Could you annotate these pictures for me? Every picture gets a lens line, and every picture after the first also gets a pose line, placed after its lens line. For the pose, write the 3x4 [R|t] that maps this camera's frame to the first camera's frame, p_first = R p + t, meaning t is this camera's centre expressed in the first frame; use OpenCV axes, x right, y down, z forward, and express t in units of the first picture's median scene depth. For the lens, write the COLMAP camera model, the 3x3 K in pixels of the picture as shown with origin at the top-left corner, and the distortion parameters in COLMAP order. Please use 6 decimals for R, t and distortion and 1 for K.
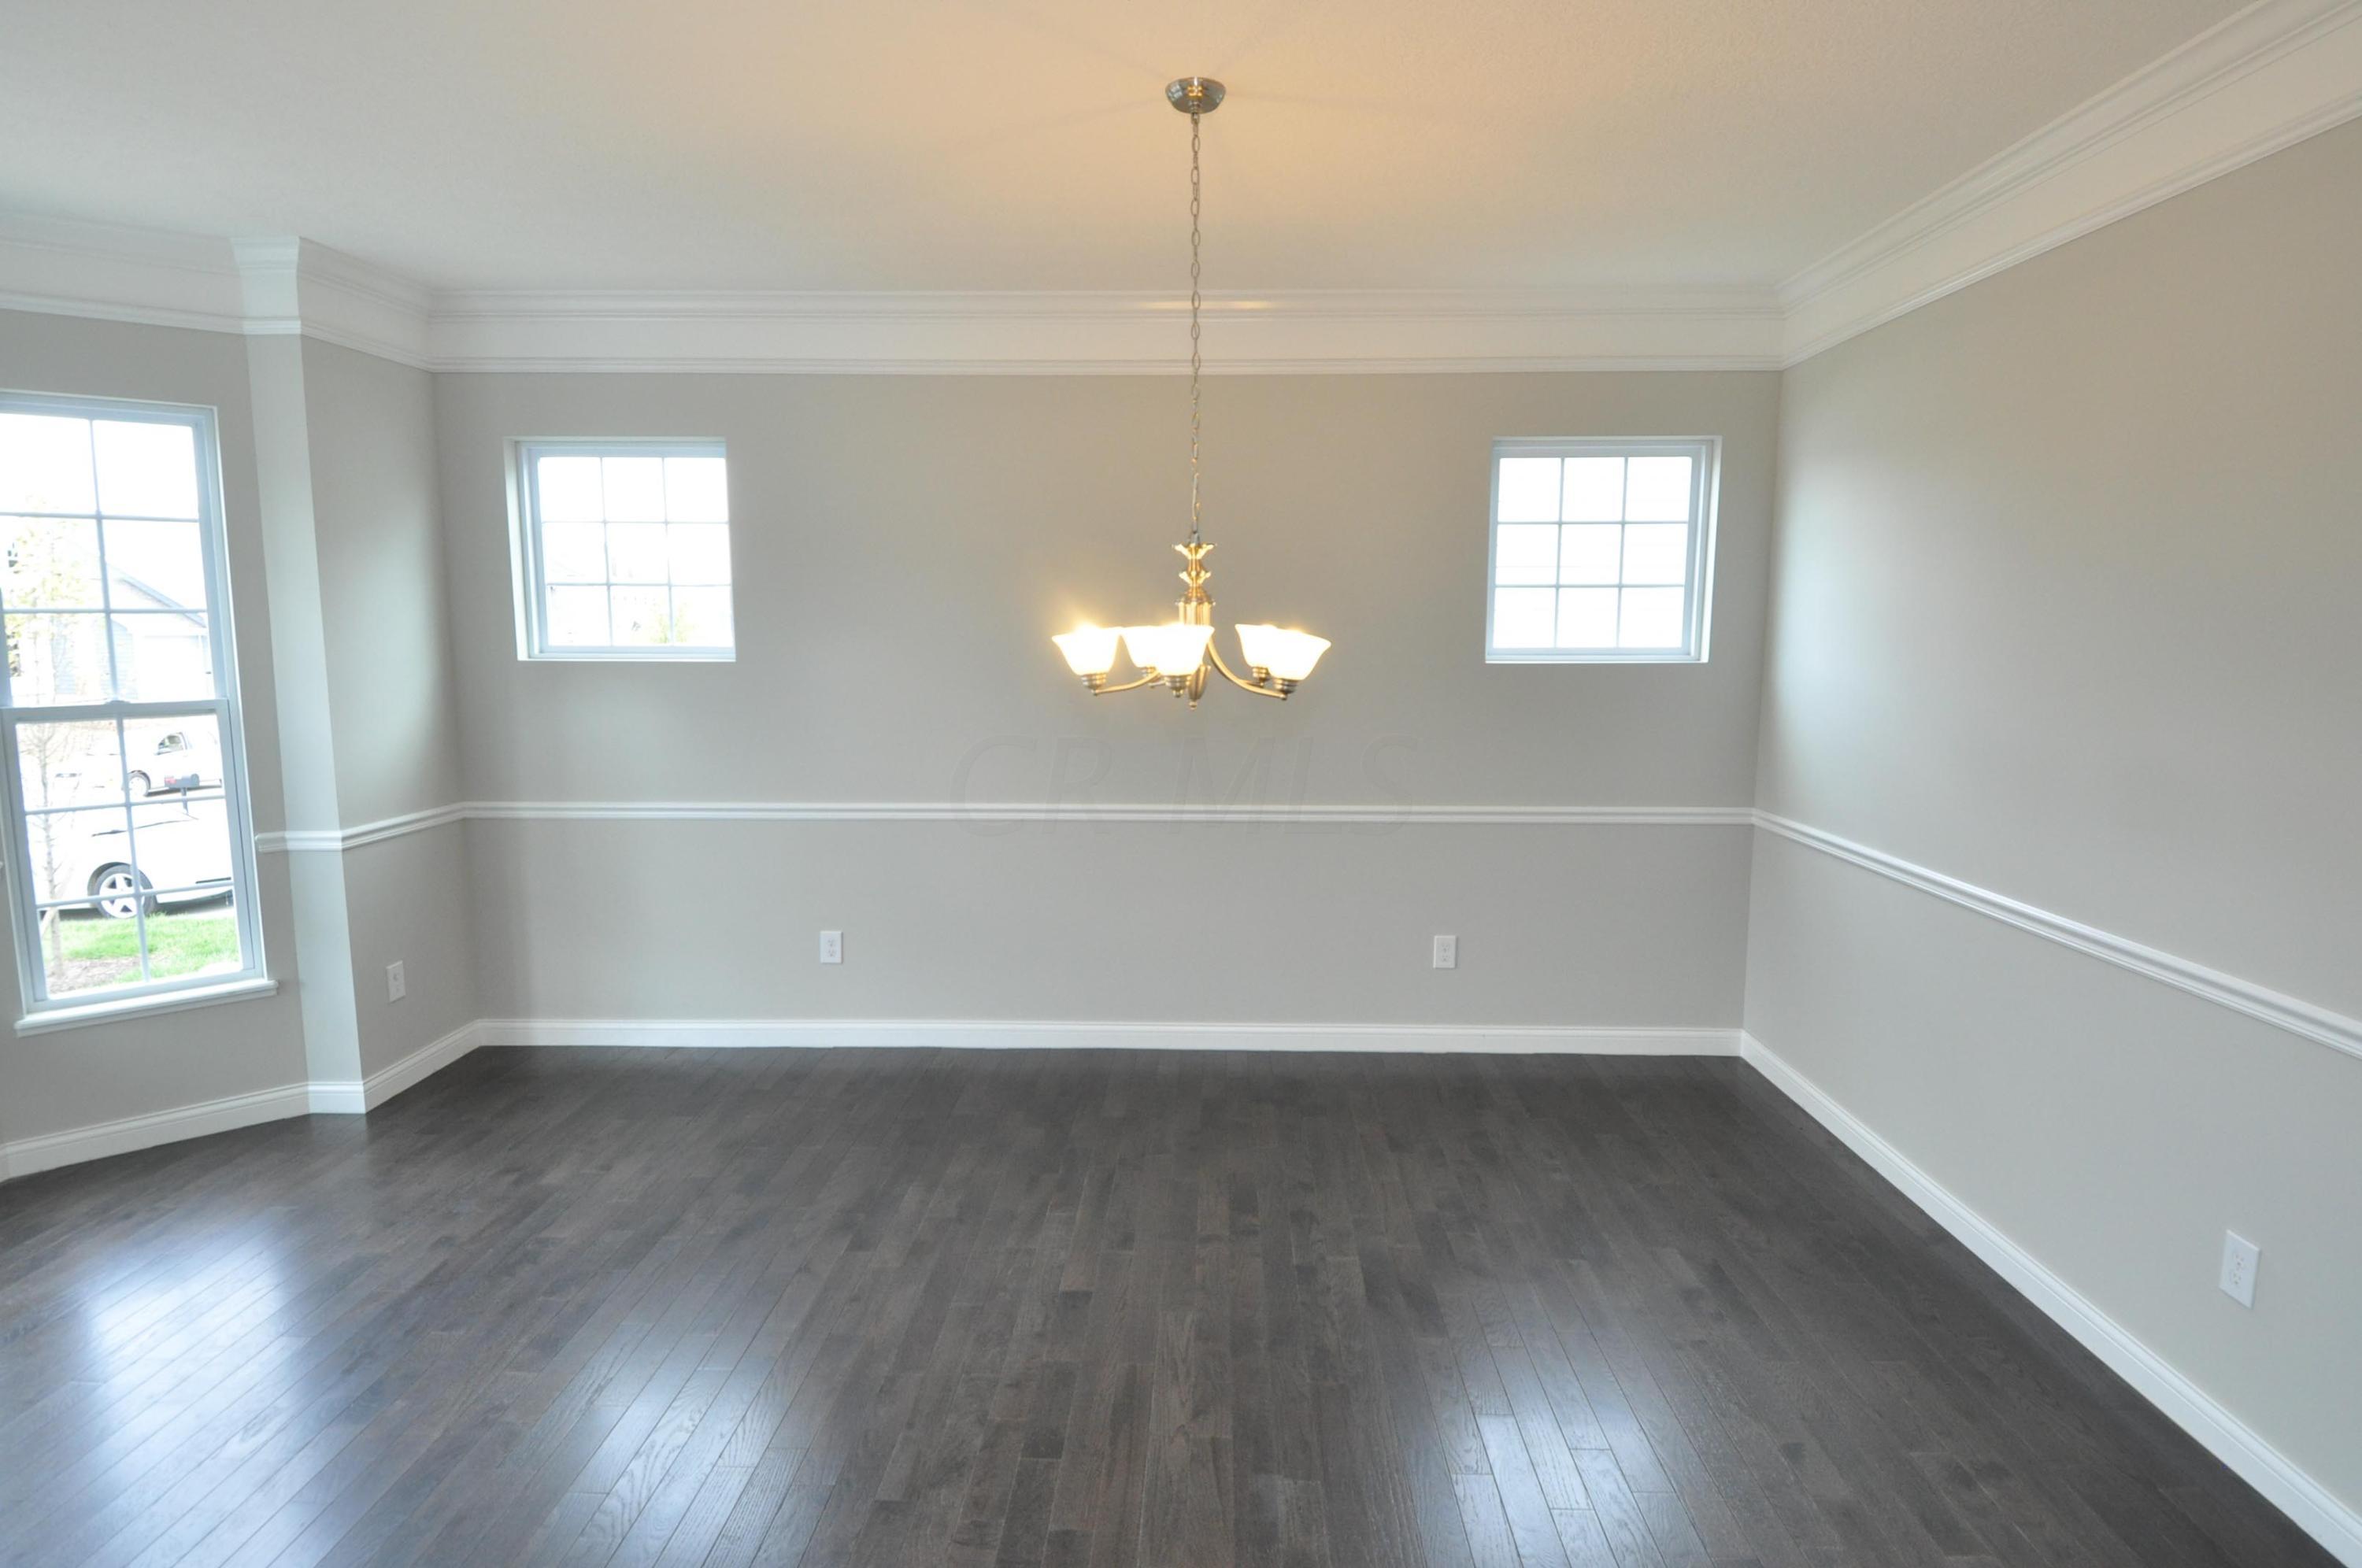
lens RADIAL K [[1222.8, 0, 1195.5], [0, 1222.8, 772.3], [0, 0, 1]] dist [0.050395, -0.054864]
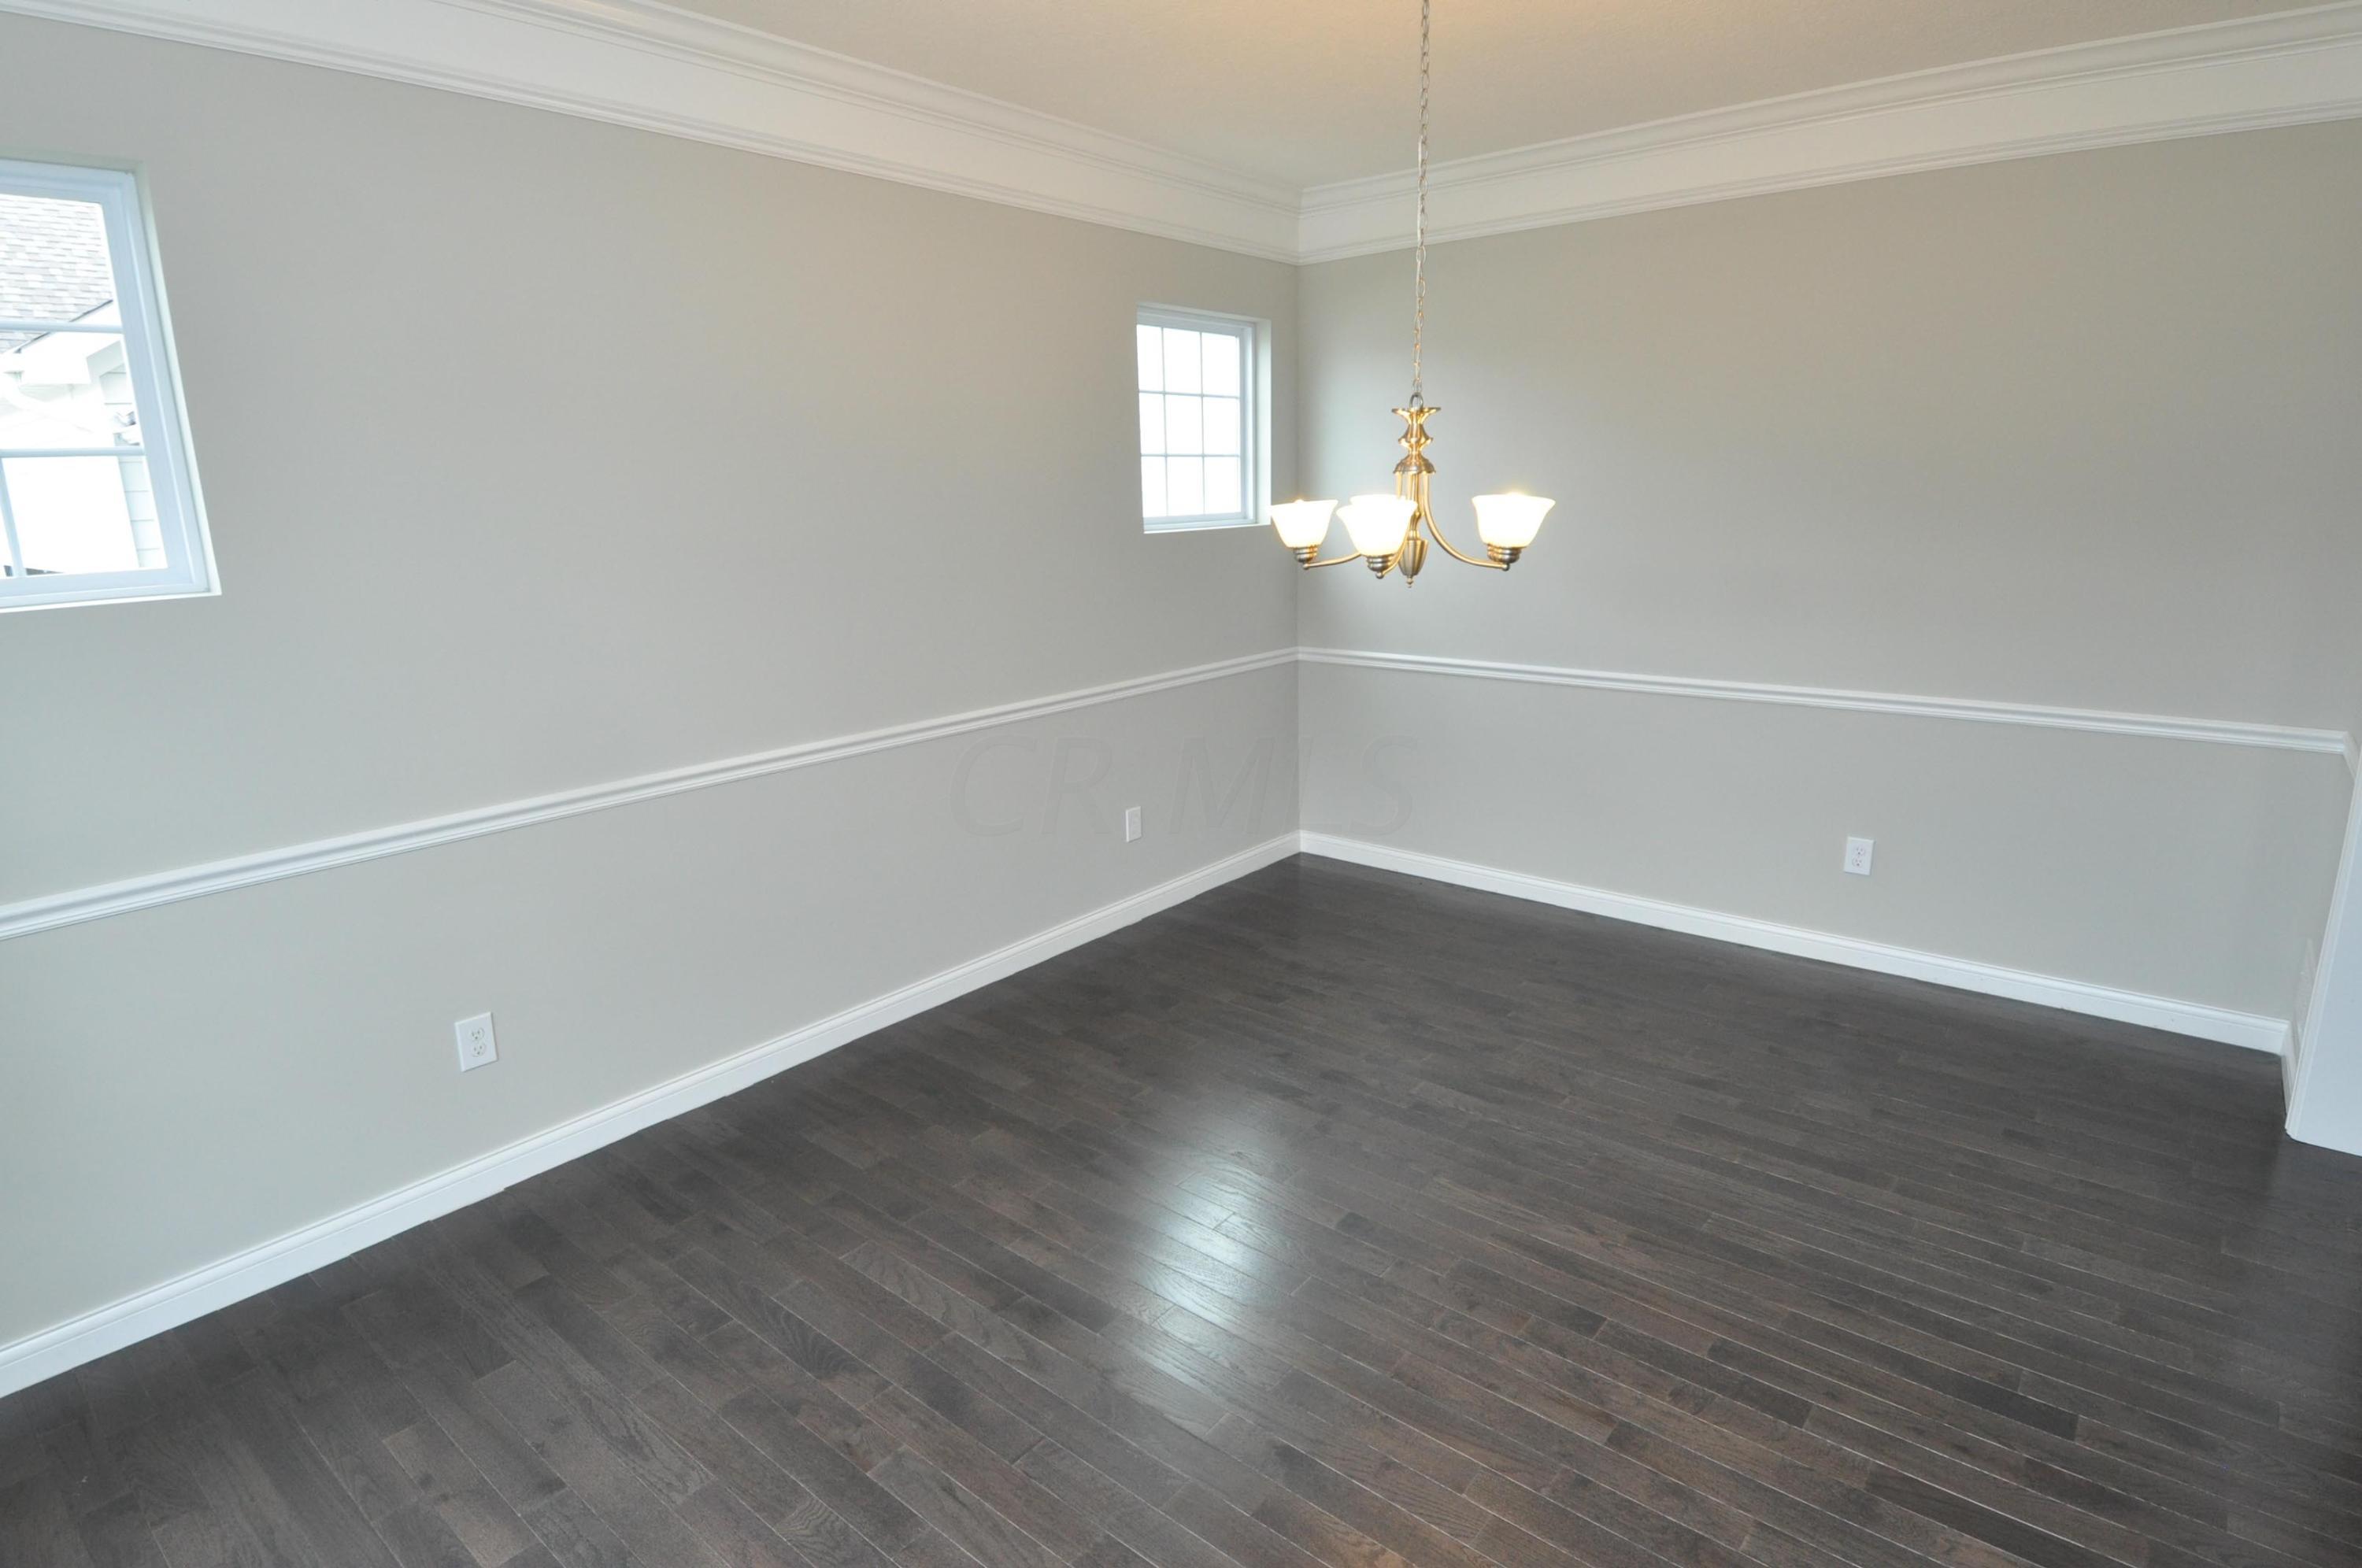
lens RADIAL K [[1222.8, 0, 1195.5], [0, 1222.8, 772.3], [0, 0, 1]] dist [0.050395, -0.054864]
pose [[0.617488, -0.196204, 0.761717, -0.620329], [0.117893, 0.980537, 0.156997, -0.056834], [-0.777695, -0.007143, 0.628601, 0.380461]]
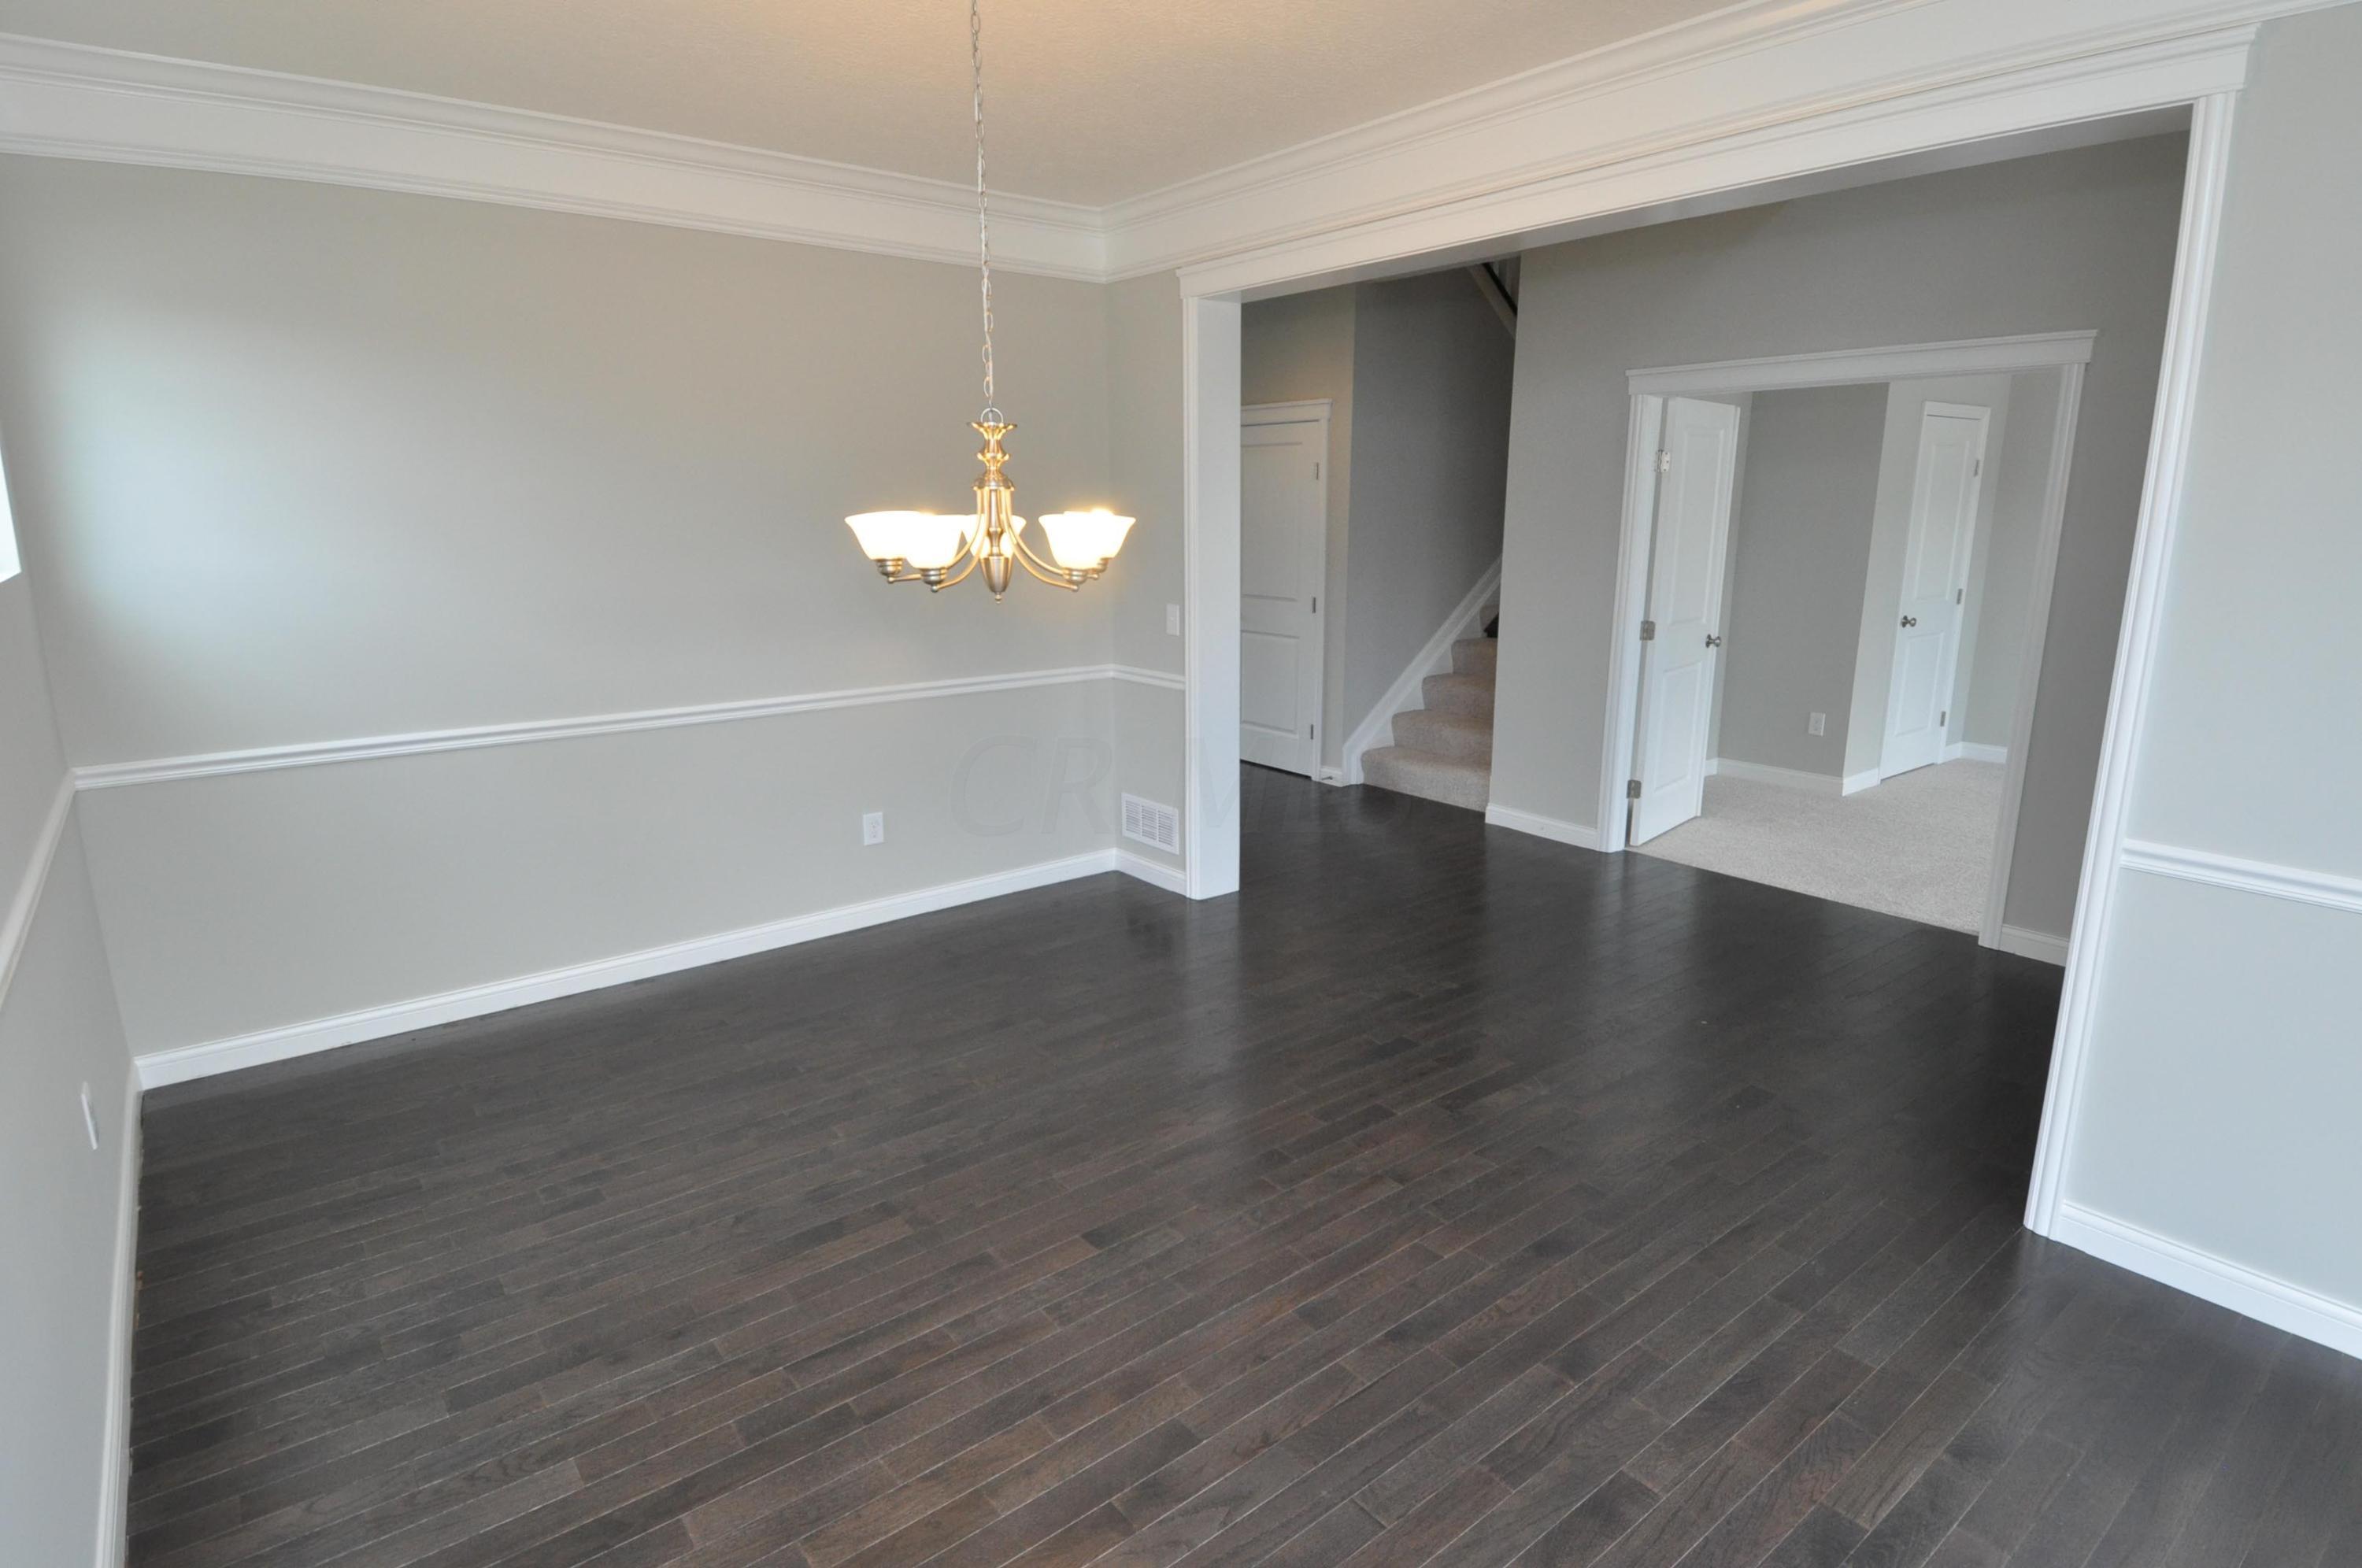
lens RADIAL K [[1222.8, 0, 1195.5], [0, 1222.8, 772.3], [0, 0, 1]] dist [0.050395, -0.054864]
pose [[-0.640914, -0.168328, 0.748929, -0.595471], [0.093988, 0.951111, 0.294202, -0.137644], [-0.761837, 0.258949, -0.593759, 1.065247]]
